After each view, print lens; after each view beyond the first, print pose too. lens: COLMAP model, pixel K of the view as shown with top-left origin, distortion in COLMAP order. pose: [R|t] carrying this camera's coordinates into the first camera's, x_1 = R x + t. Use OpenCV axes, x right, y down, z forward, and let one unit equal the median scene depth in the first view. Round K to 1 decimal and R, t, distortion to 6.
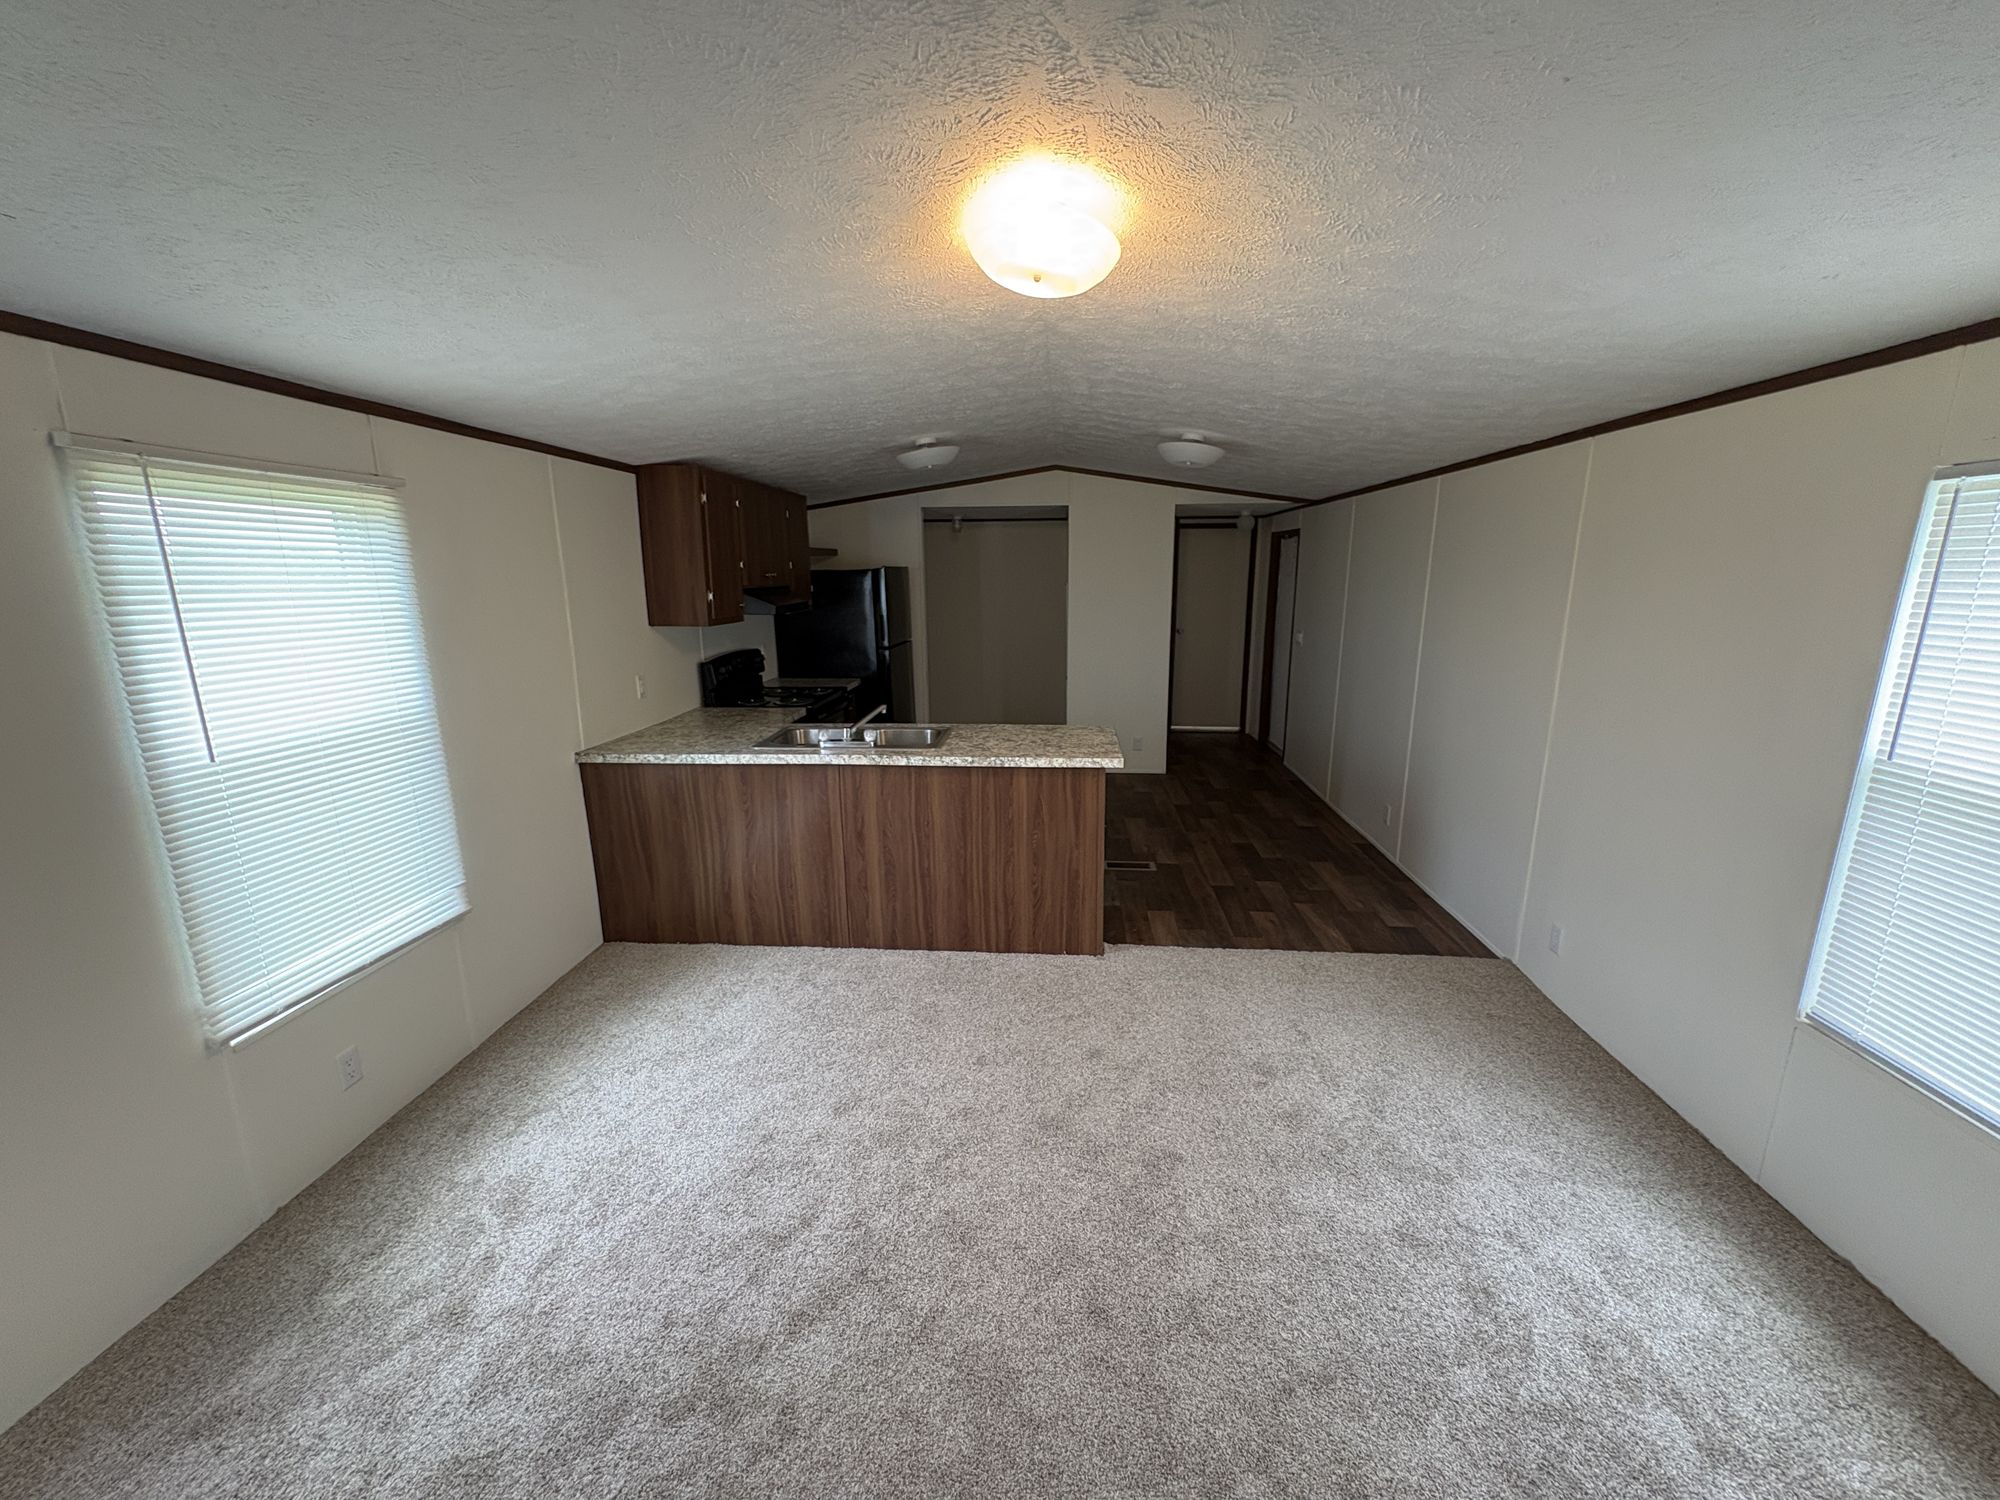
lens RADIAL K [[799.2, 0, 1001.9], [0, 799.2, 751.1], [0, 0, 1]] dist [-0.000526, 0.000367]
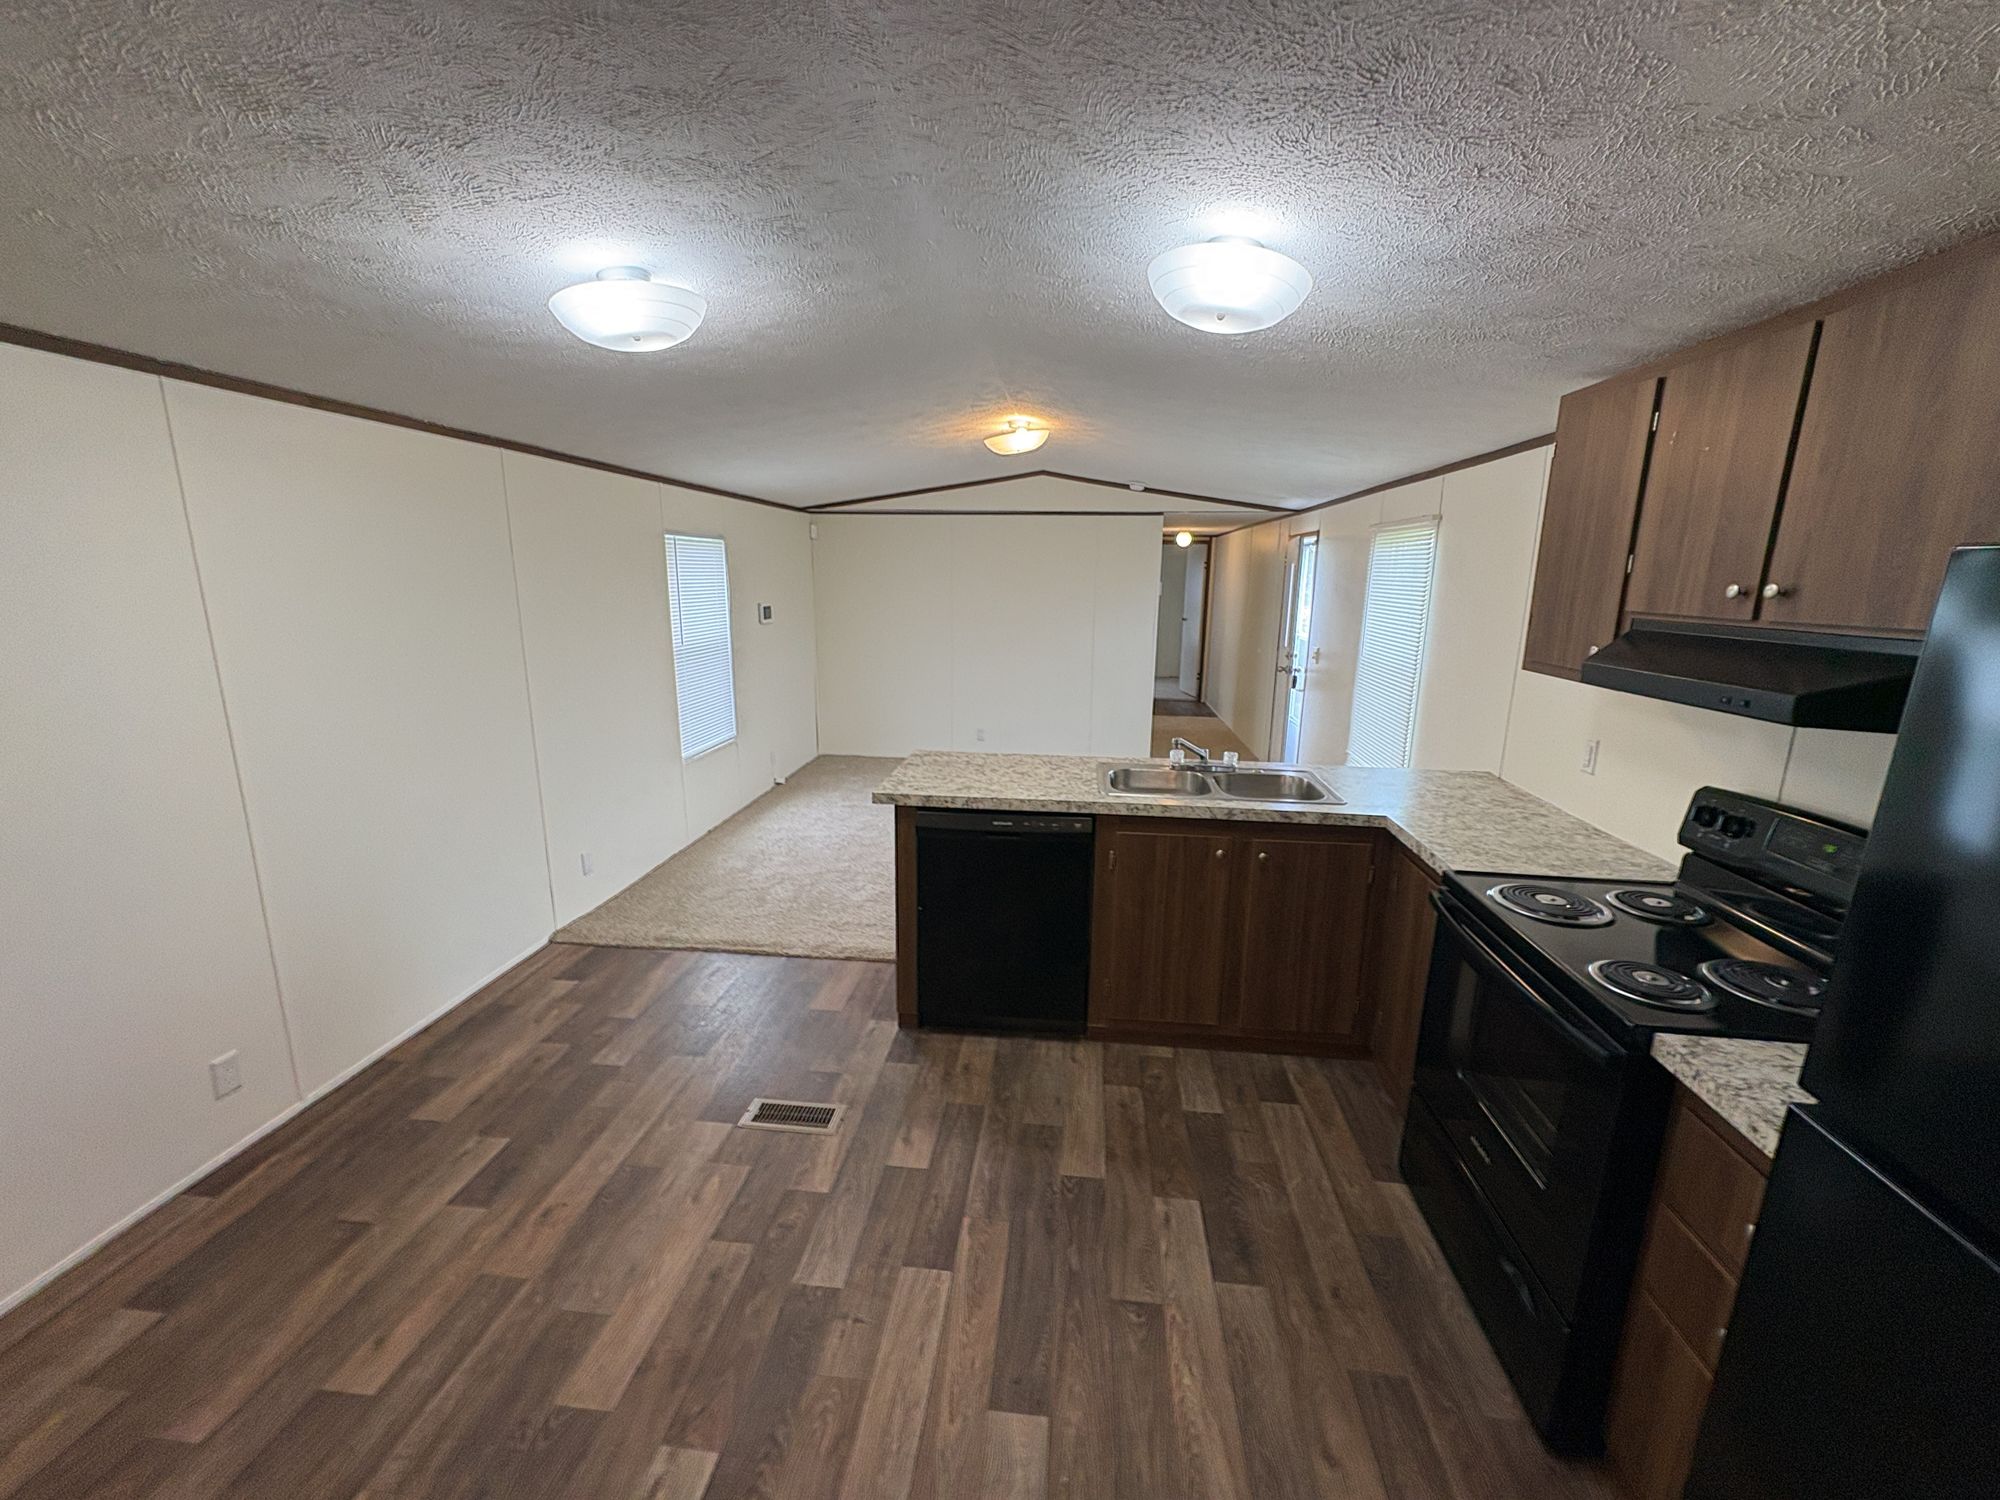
lens RADIAL K [[799.2, 0, 1001.1], [0, 799.2, 750.8], [0, 0, 1]] dist [-0.000526, 0.000367]
pose [[-0.999504, -0.013728, 0.028351, 0.008774], [-0.000275, 0.903813, 0.427928, -0.411474], [-0.031498, 0.427708, -0.903368, 1.818032]]
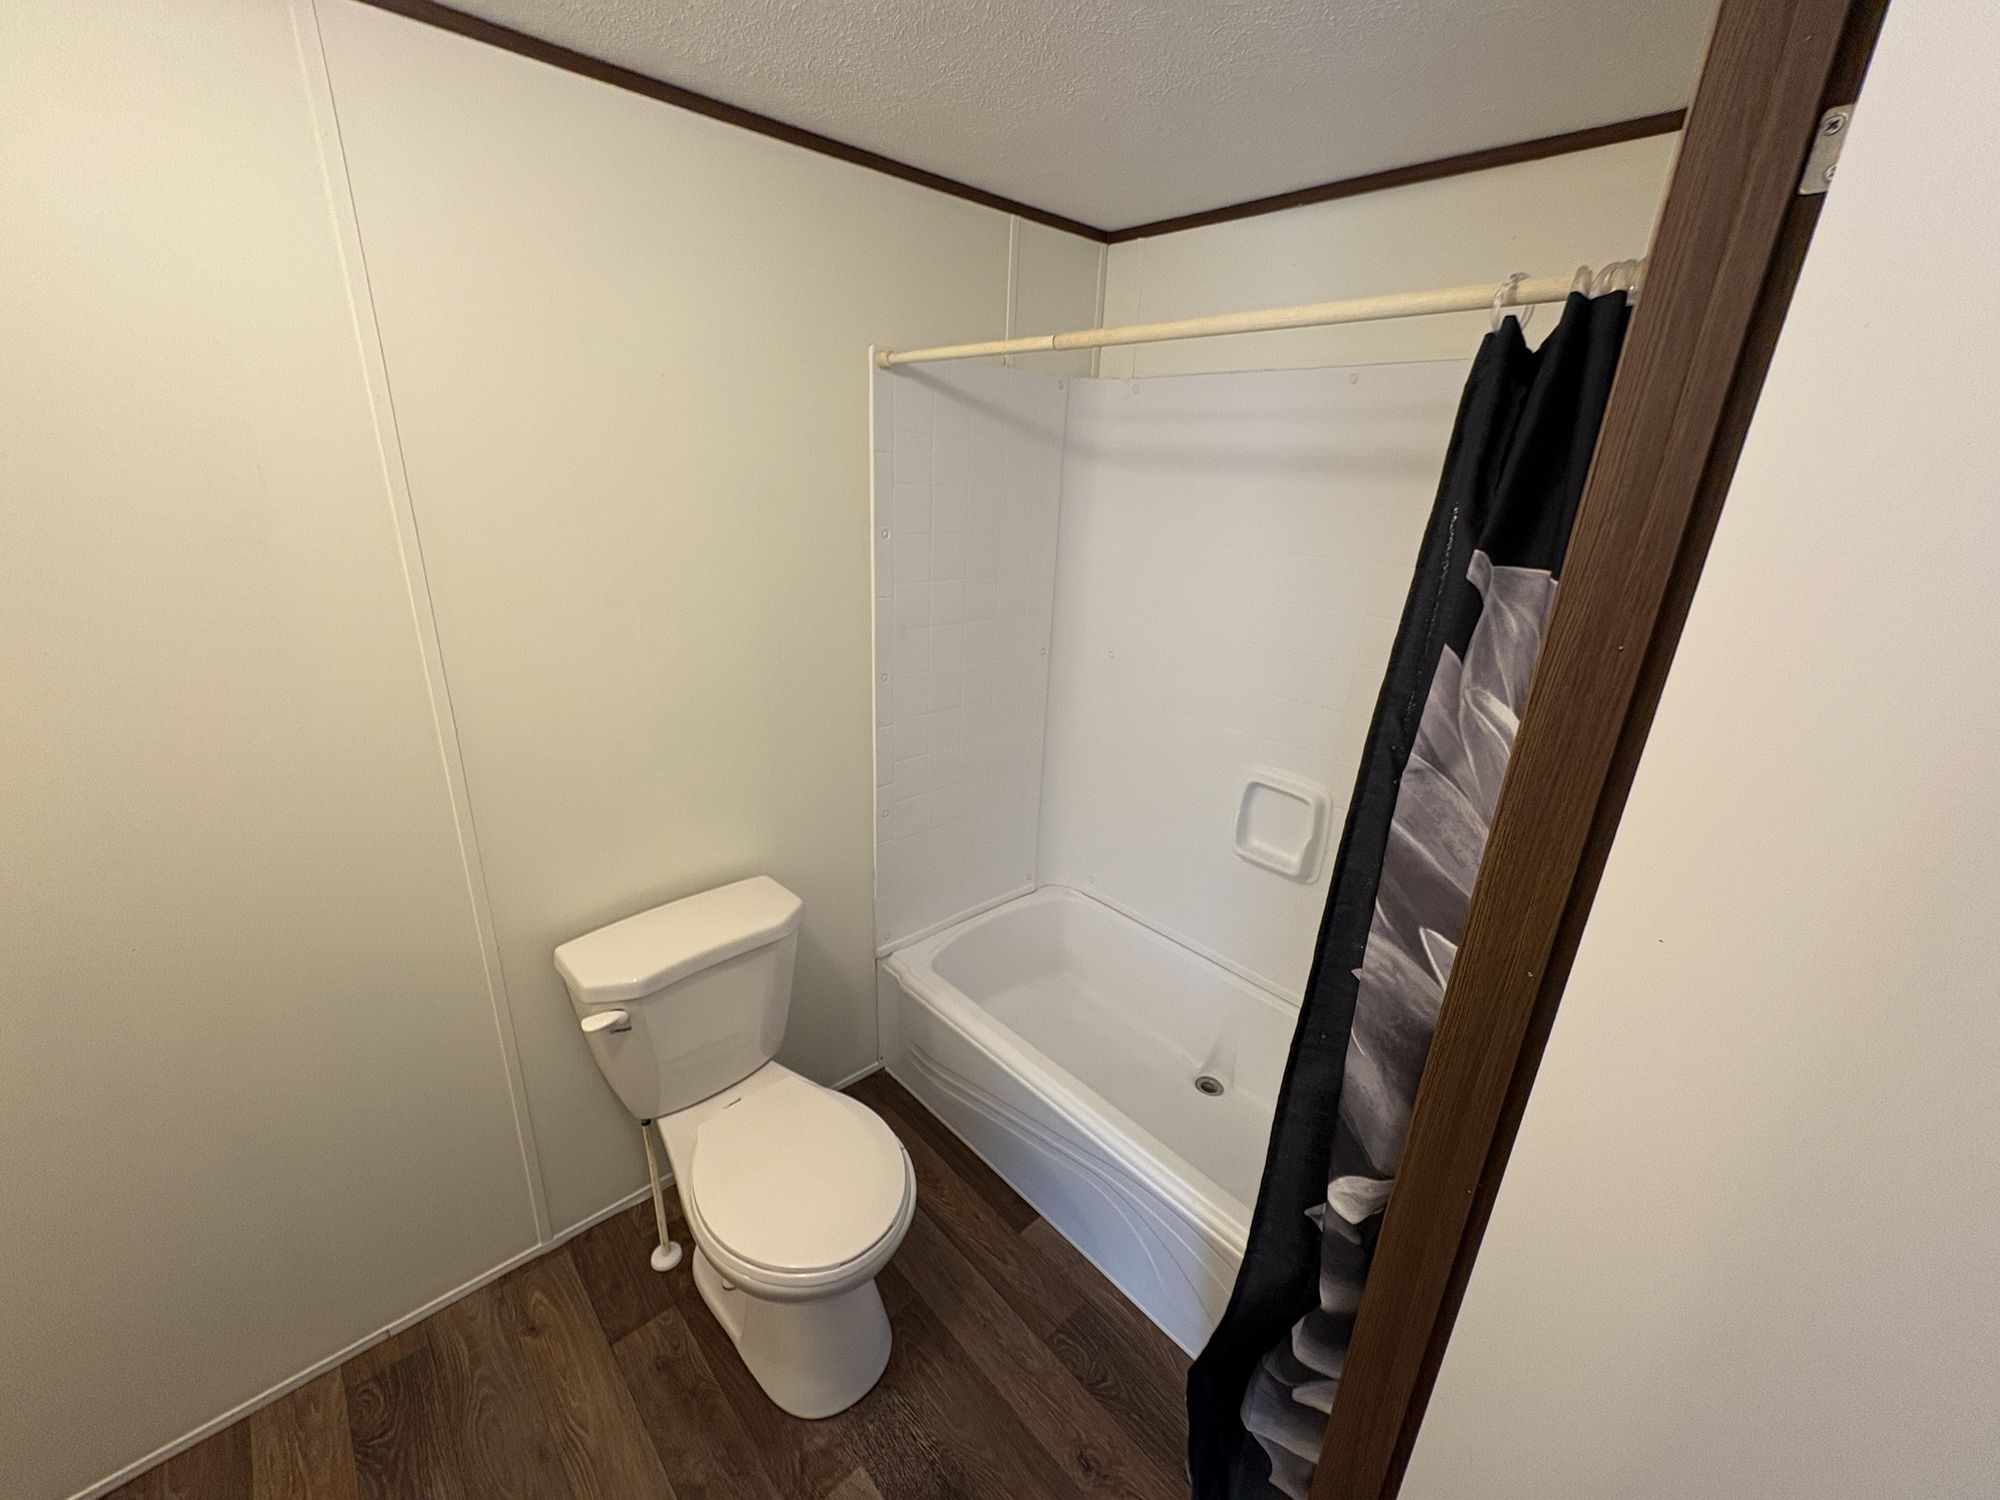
lens RADIAL K [[799.2, 0, 1002.6], [0, 799.2, 754.1], [0, 0, 1]] dist [-0.000526, 0.000367]
pose [[-0.679626, 0.220625, -0.699595, 0.320368], [-0.200670, 0.861406, 0.466596, -0.364787], [0.705578, 0.457498, -0.541161, 1.690170]]
